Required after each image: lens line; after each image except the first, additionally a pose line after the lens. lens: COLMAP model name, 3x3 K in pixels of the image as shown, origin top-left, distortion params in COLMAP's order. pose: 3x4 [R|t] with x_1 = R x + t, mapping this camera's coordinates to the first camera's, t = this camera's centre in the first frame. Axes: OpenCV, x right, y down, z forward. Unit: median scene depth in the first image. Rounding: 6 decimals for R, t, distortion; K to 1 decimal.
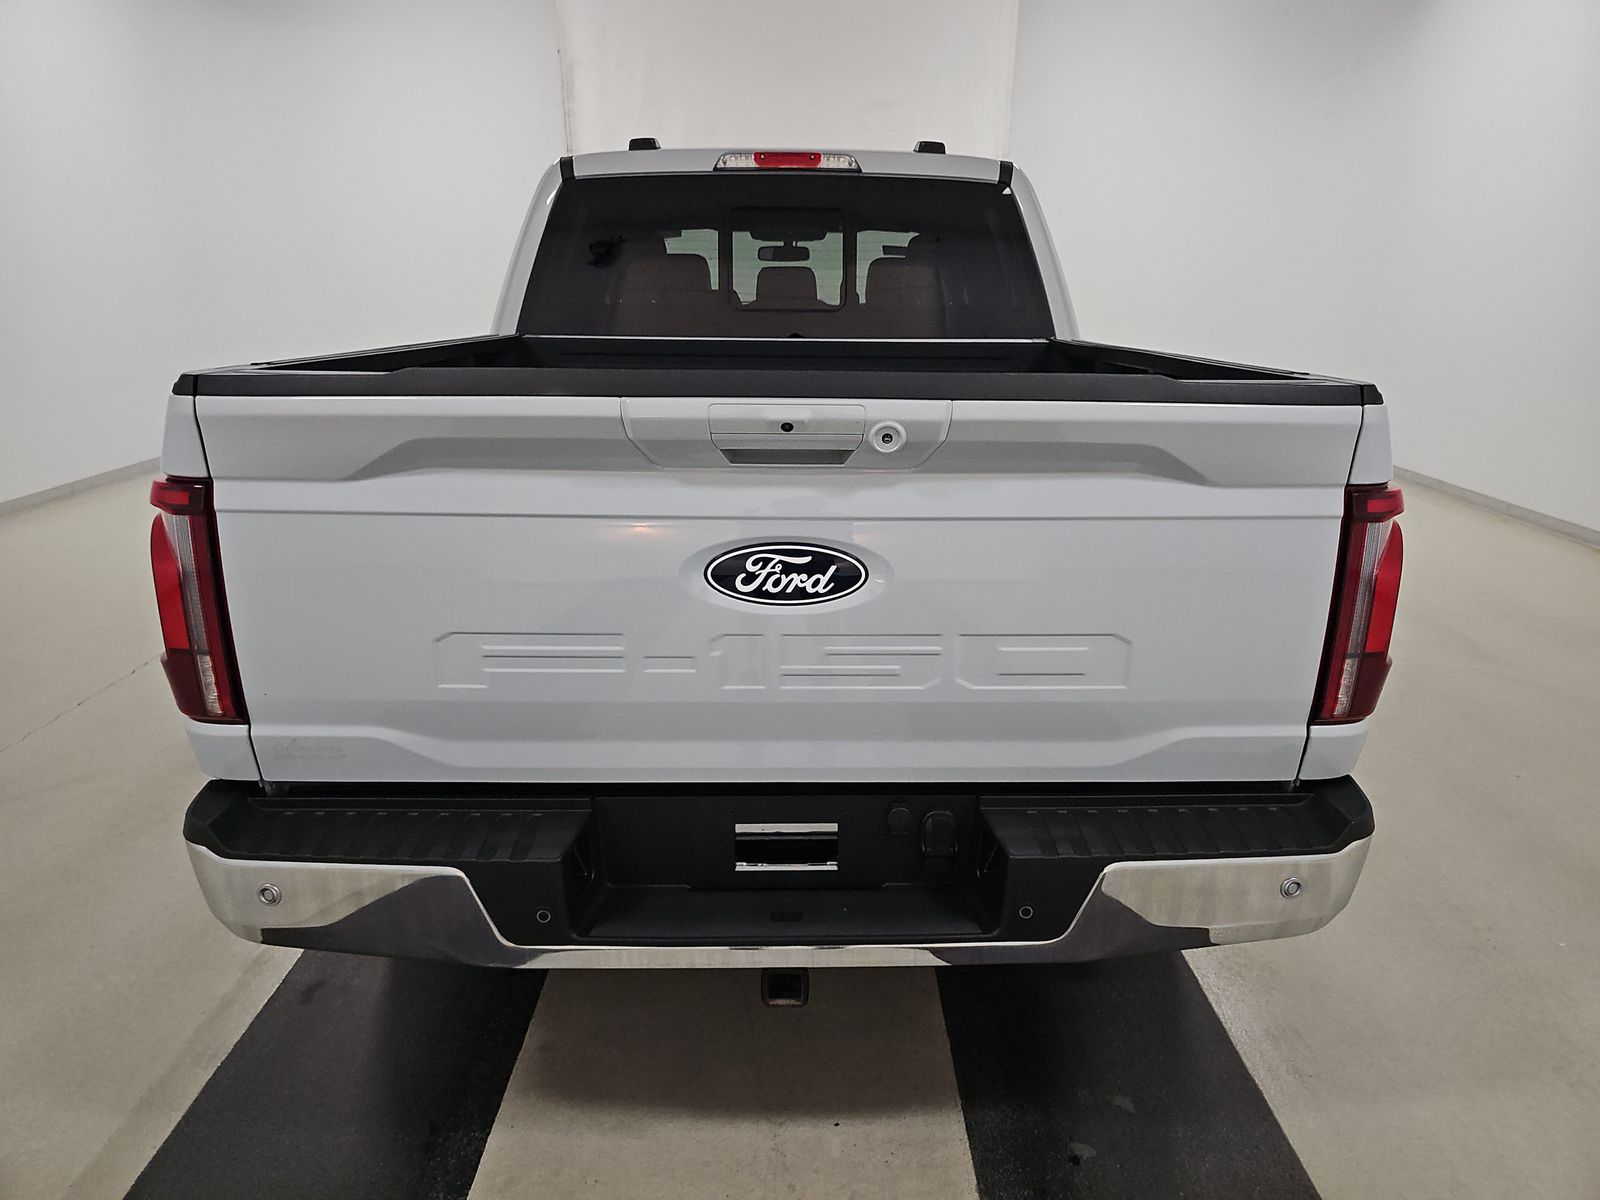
lens RADIAL K [[1073.0, 0, 800.0], [0, 1073.0, 600.0], [0, 0, 1]] dist [-0.000779, -0.001218]
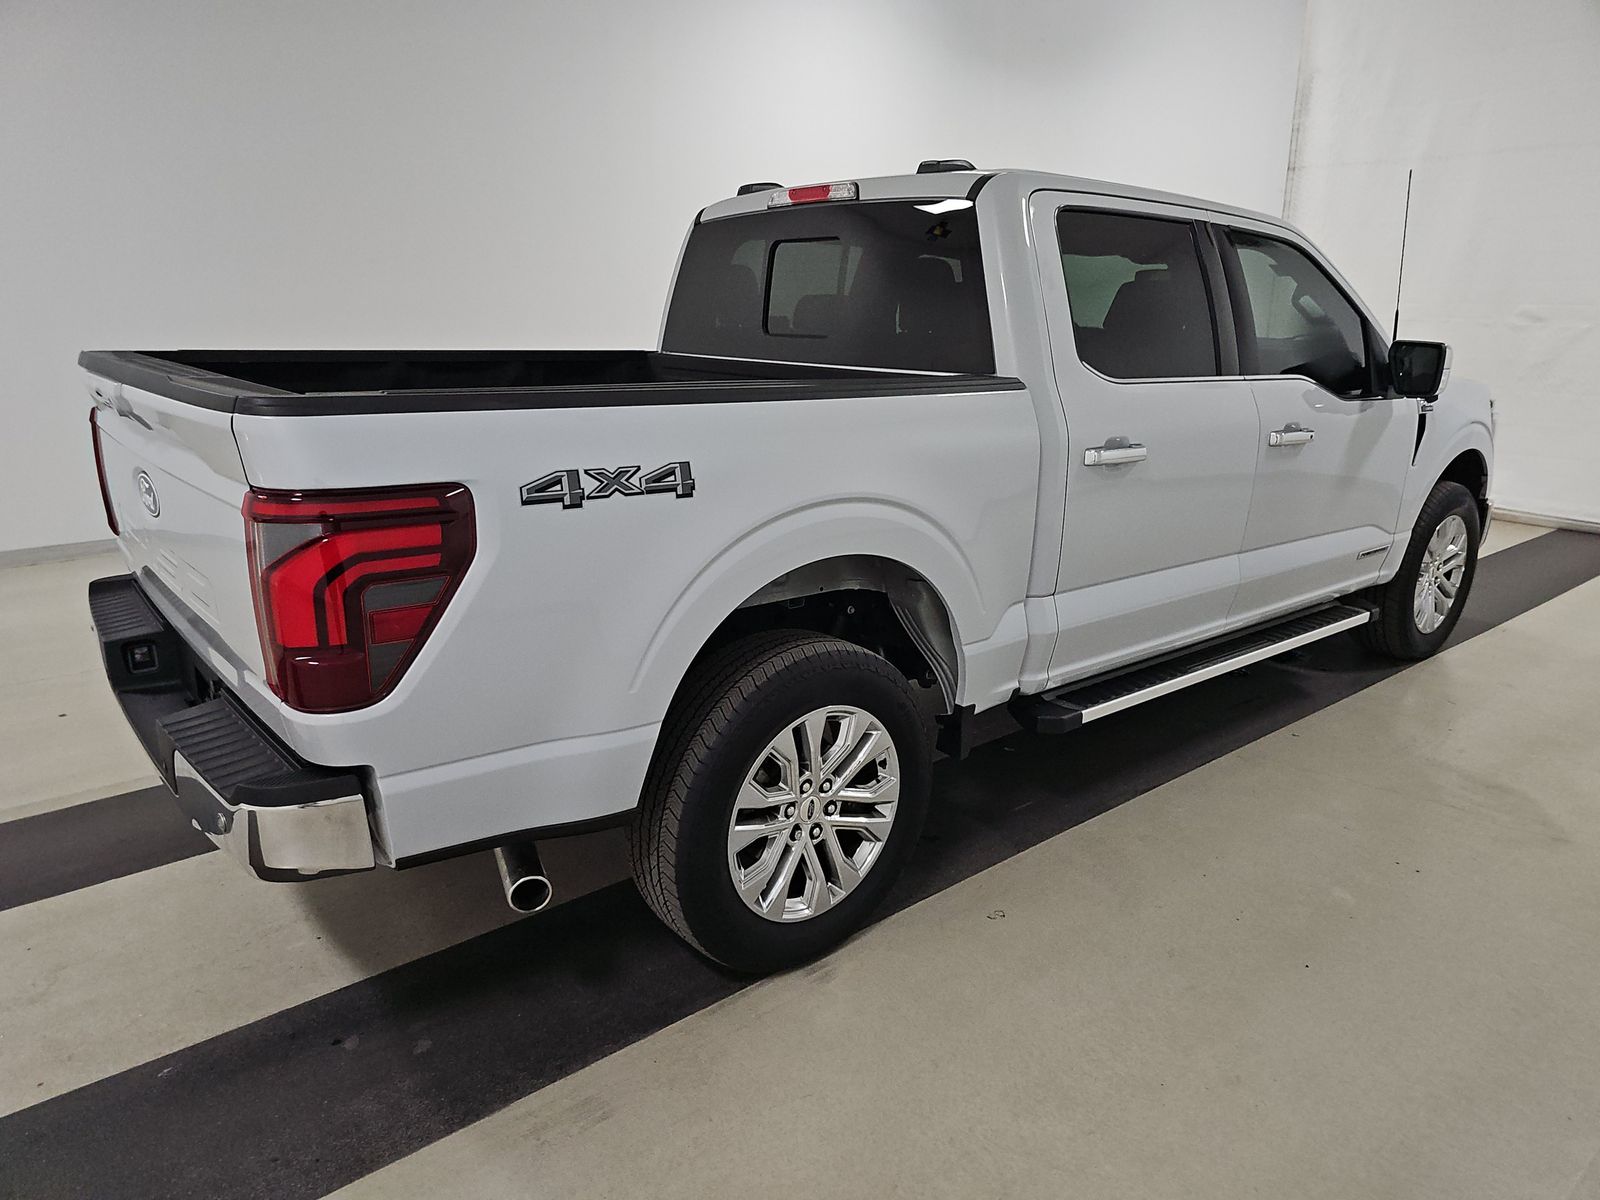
lens RADIAL K [[1073.0, 0, 800.0], [0, 1073.0, 600.0], [0, 0, 1]] dist [-0.000779, -0.001218]
pose [[0.619130, 0.206036, -0.757778, 0.866903], [-0.224126, 0.971193, 0.080944, -0.103533], [0.752626, 0.119722, 0.647473, 0.352808]]
